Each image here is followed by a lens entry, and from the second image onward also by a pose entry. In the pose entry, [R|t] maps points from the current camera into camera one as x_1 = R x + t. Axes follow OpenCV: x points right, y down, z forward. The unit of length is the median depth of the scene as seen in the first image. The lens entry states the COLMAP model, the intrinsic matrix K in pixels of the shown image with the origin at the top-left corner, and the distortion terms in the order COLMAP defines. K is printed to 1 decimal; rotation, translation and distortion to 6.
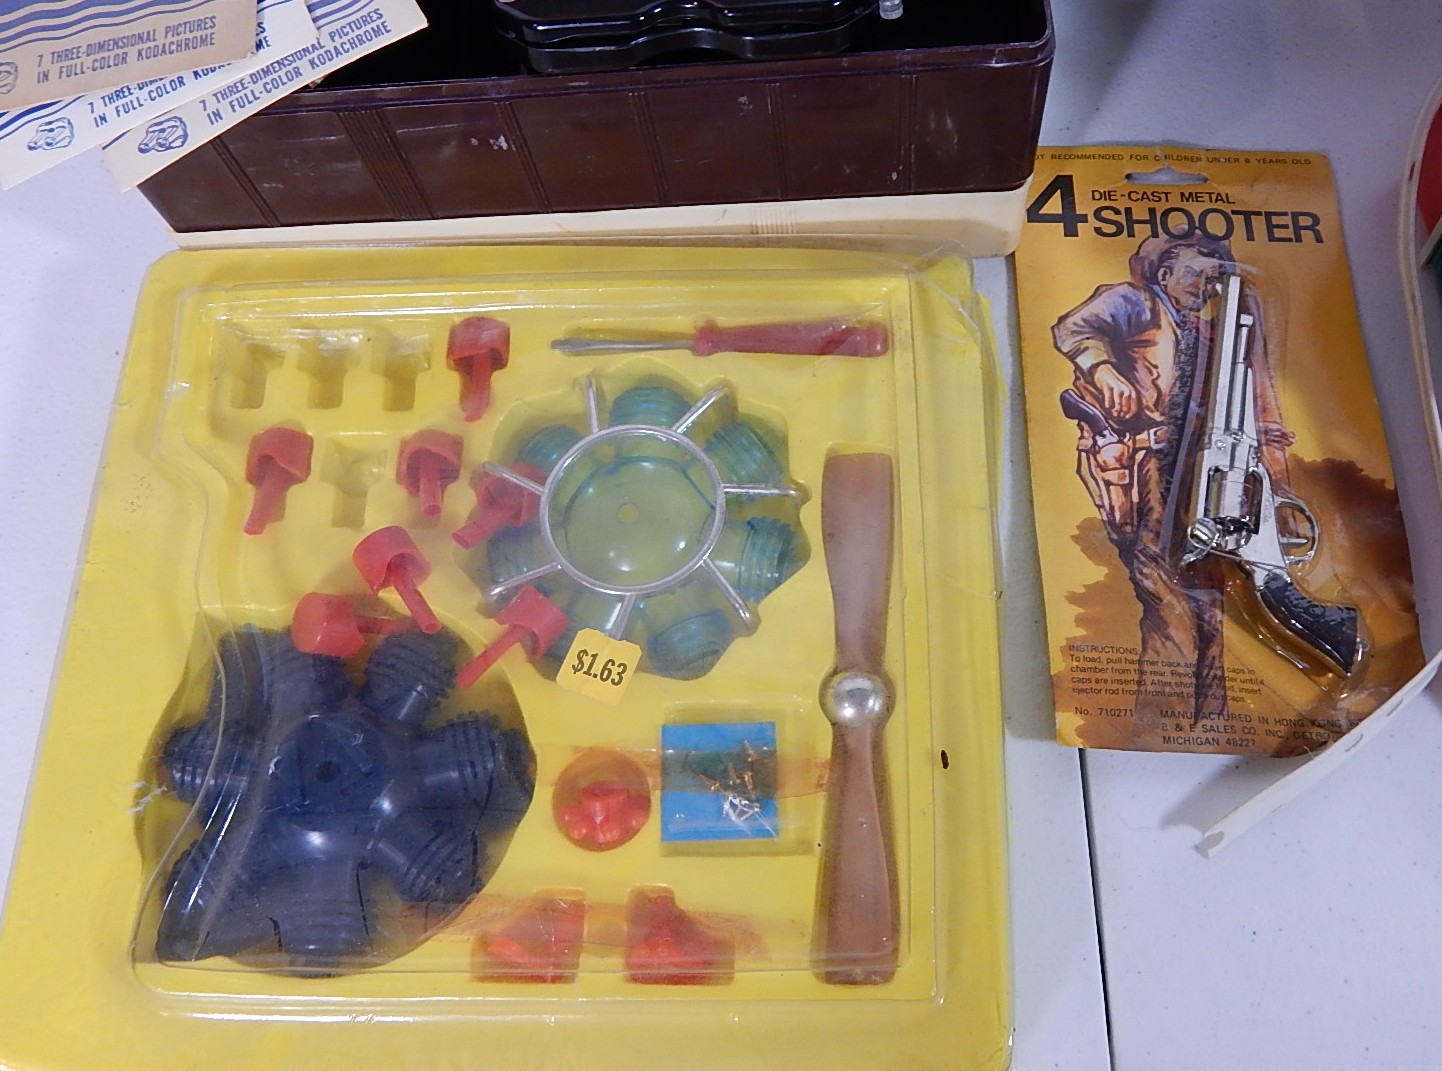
lens RADIAL K [[1428.1, 0, 790.6], [0, 1428.1, 538.3], [0, 0, 1]] dist [-0.009050, -0.025552]
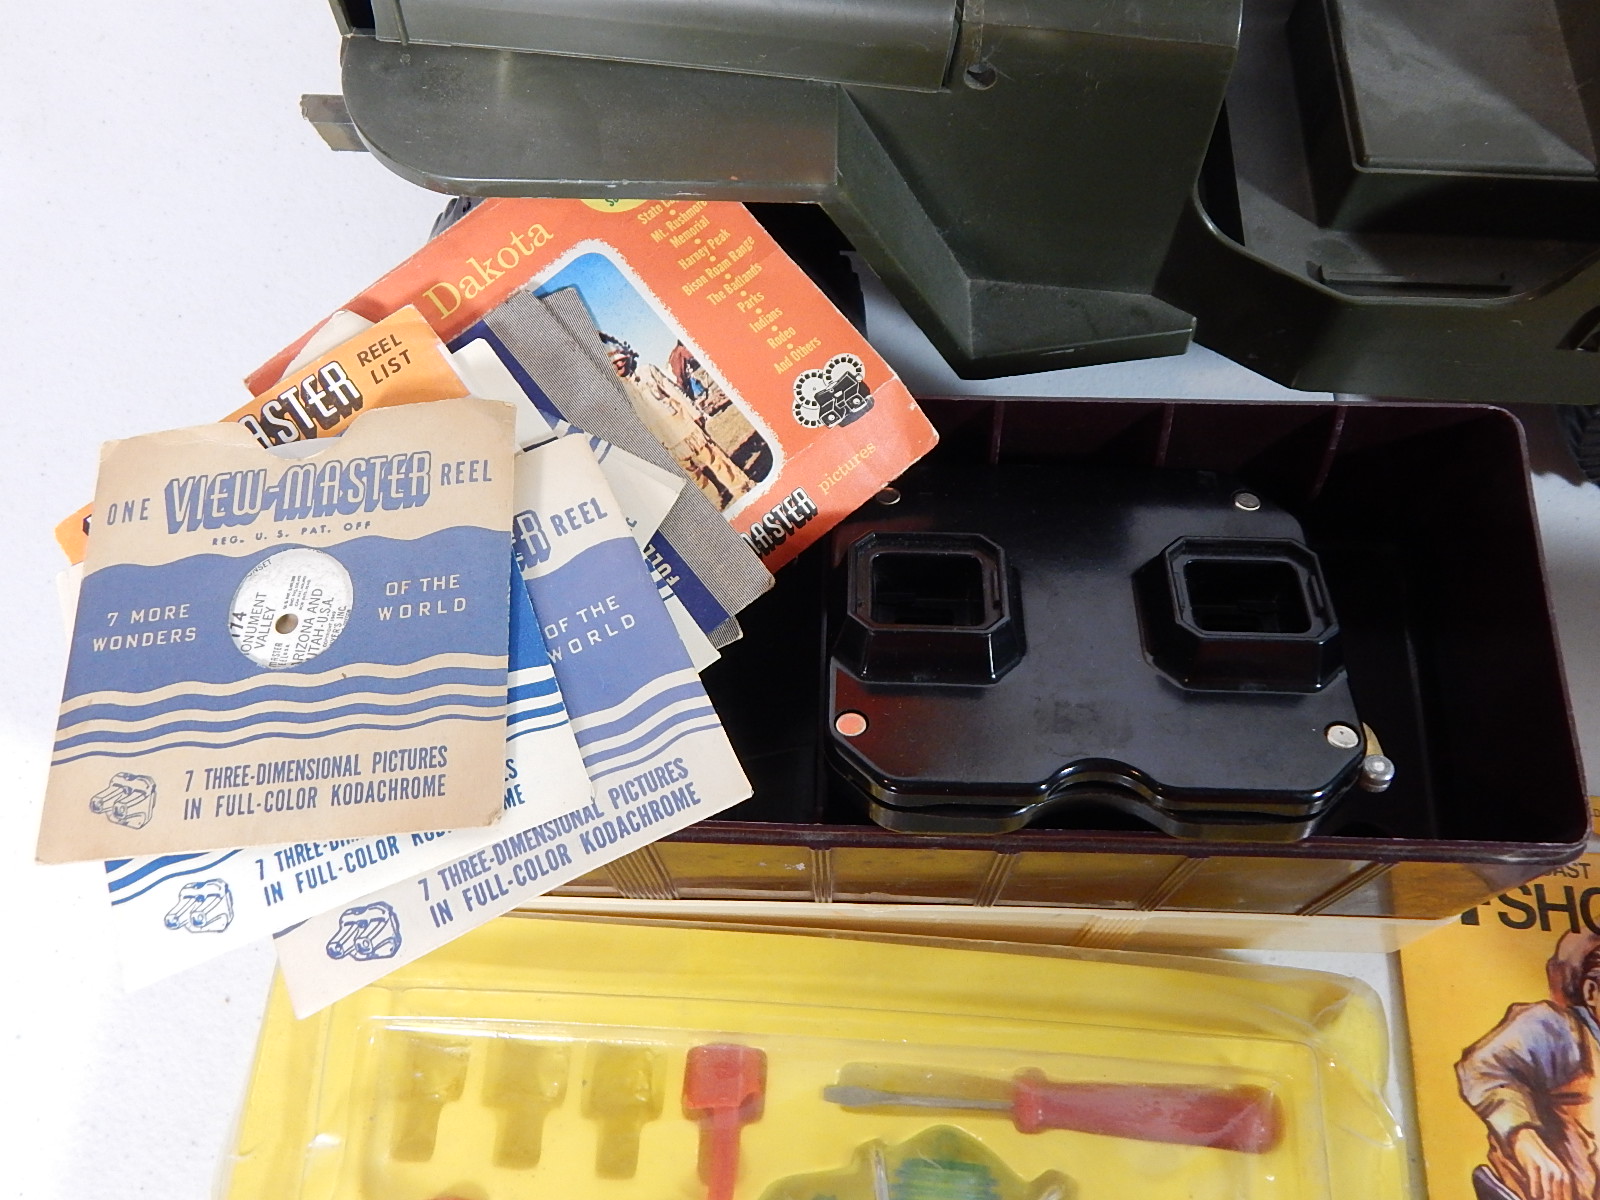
lens RADIAL K [[1429.8, 0, 800.0], [0, 1429.8, 600.0], [0, 0, 1]] dist [-0.011474, -0.019512]
pose [[0.997213, 0.073980, 0.009613, -0.240117], [-0.073533, 0.996467, -0.040584, -0.420483], [-0.012582, 0.039764, 0.999130, 0.284374]]
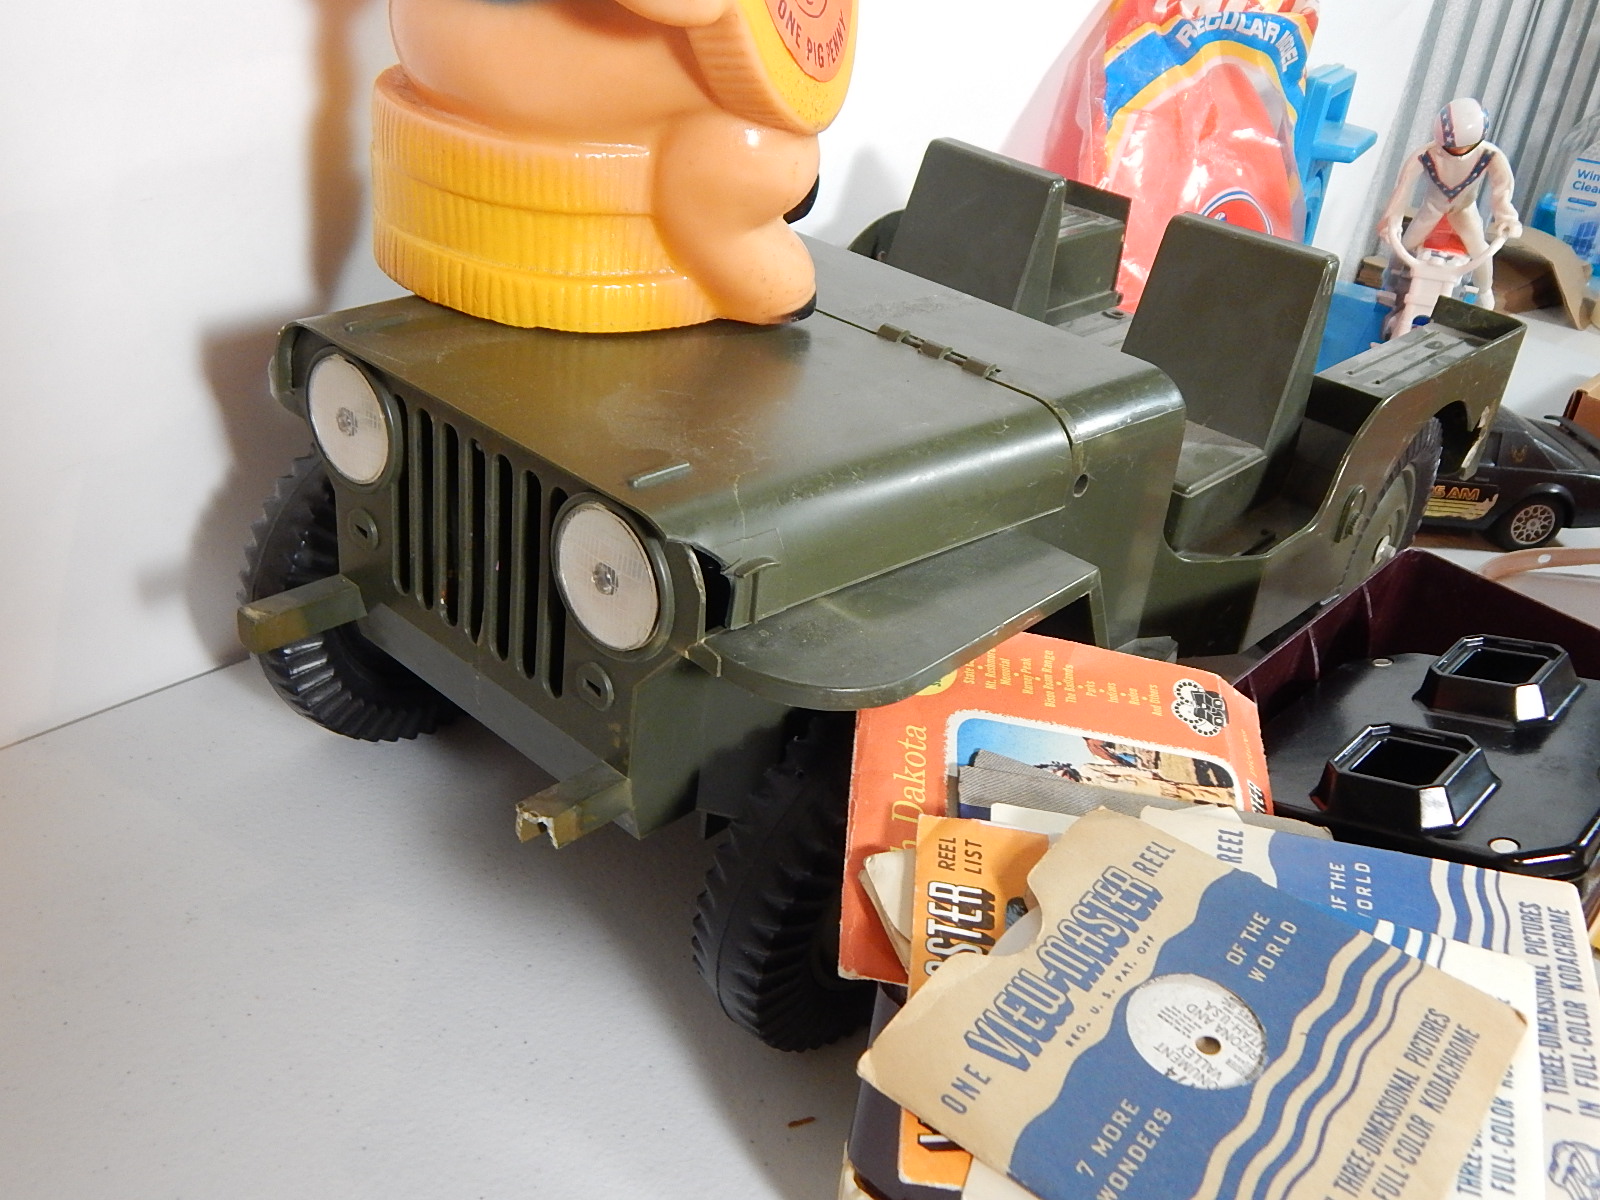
lens RADIAL K [[1429.8, 0, 800.0], [0, 1429.8, 600.0], [0, 0, 1]] dist [-0.011474, -0.019512]
pose [[0.709863, -0.278390, 0.646988, -1.022461], [0.602258, 0.716205, -0.352612, -0.448477], [-0.365213, 0.639960, 0.676070, 0.499937]]
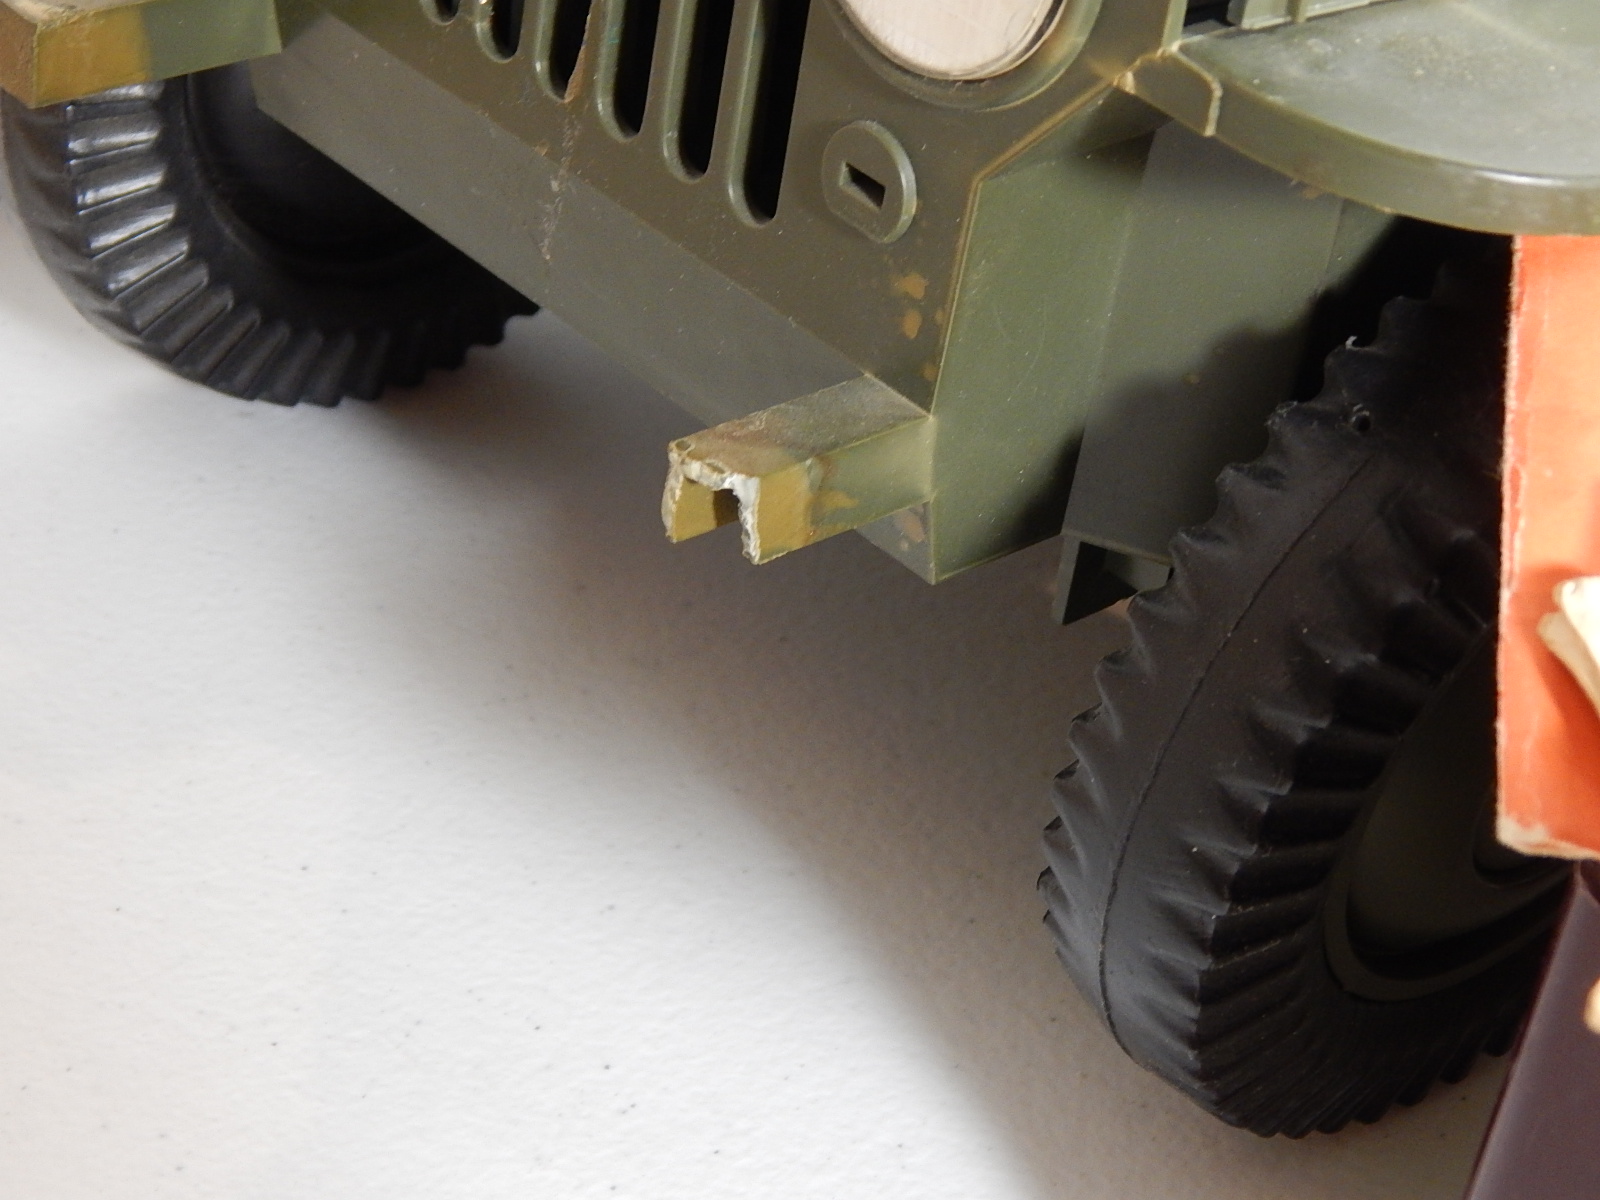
lens RADIAL K [[3264.6, 0, 800.0], [0, 3264.6, 600.0], [0, 0, 1]] dist [-0.025702, -0.046398]
pose [[0.770252, -0.262056, 0.581411, -1.083277], [0.526154, 0.776305, -0.347149, -0.436340], [-0.360380, 0.573304, 0.735832, 0.644180]]
